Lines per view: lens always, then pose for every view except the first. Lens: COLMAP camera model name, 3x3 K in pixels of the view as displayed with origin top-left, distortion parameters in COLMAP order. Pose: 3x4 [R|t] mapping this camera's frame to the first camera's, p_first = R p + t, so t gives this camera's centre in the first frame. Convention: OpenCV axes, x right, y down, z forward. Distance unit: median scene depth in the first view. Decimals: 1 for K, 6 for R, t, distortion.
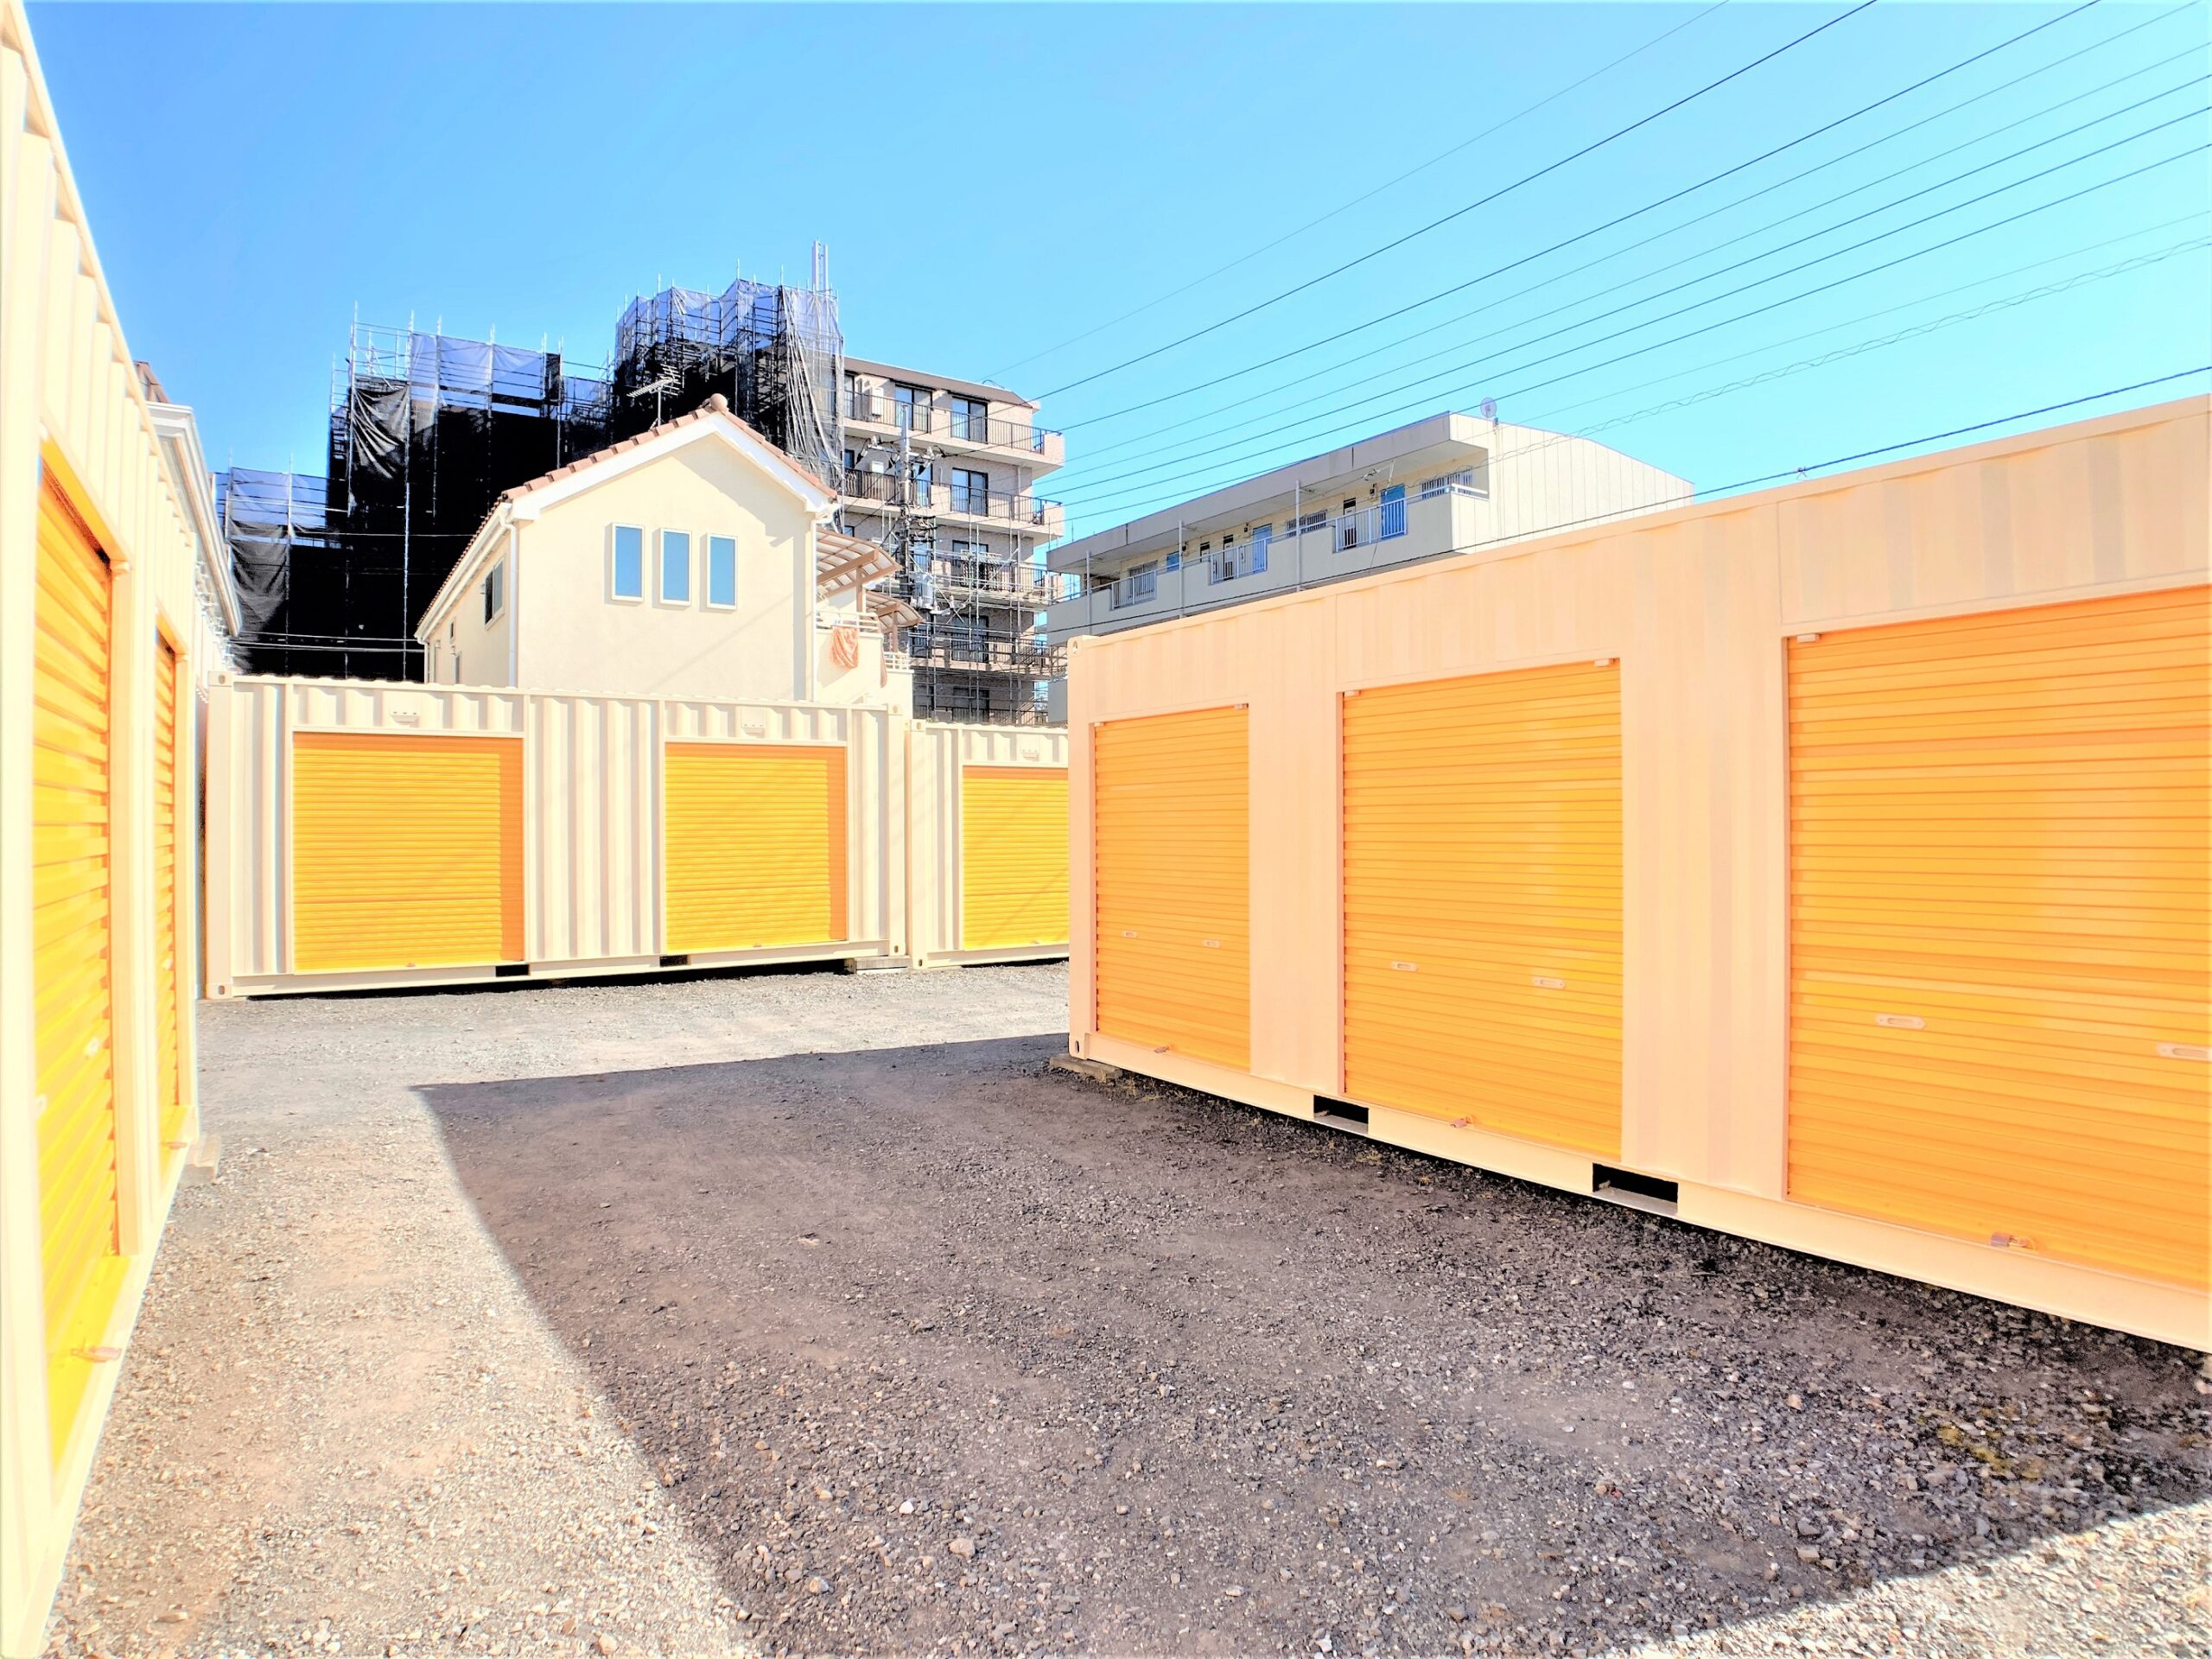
lens RADIAL K [[1208.1, 0, 1106.0], [0, 1208.1, 829.5], [0, 0, 1]] dist [-0.085083, -0.001711]
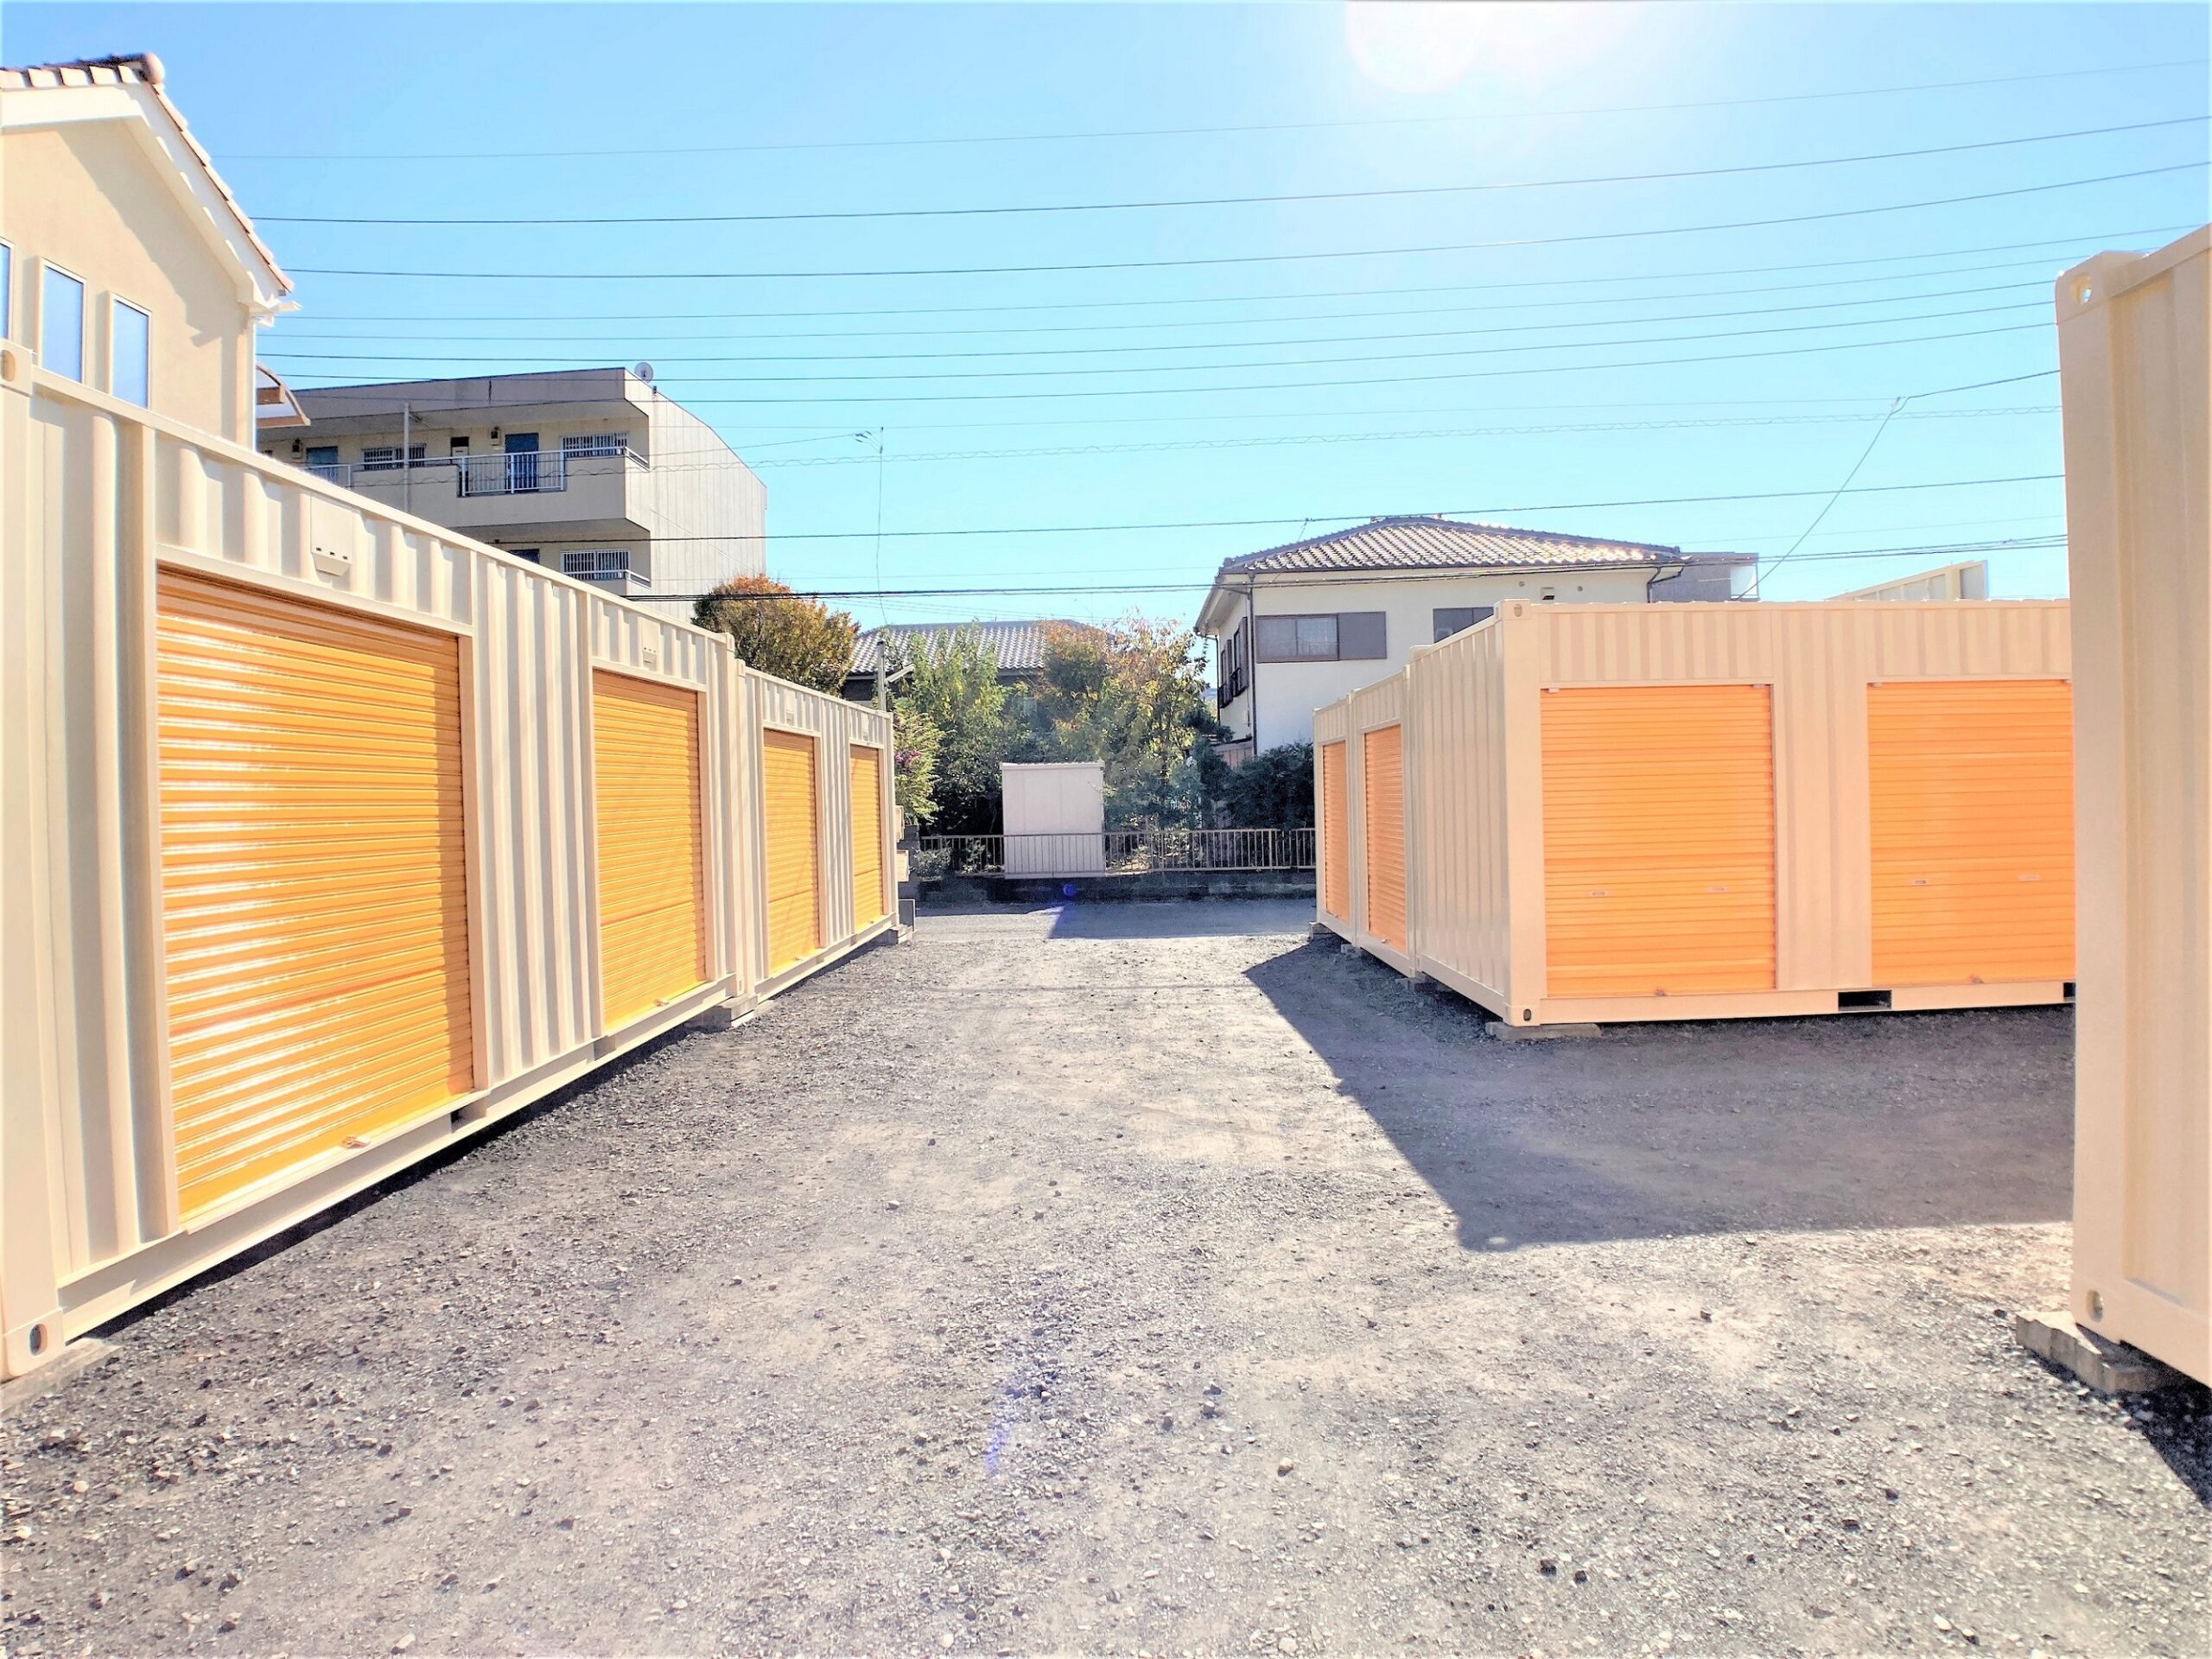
lens RADIAL K [[1208.1, 0, 1106.0], [0, 1208.1, 829.5], [0, 0, 1]] dist [-0.085083, -0.001711]
pose [[0.568670, -0.025765, 0.822162, -0.643438], [0.021396, 0.999634, 0.016527, -0.001113], [-0.822287, 0.008192, 0.569013, 0.438049]]
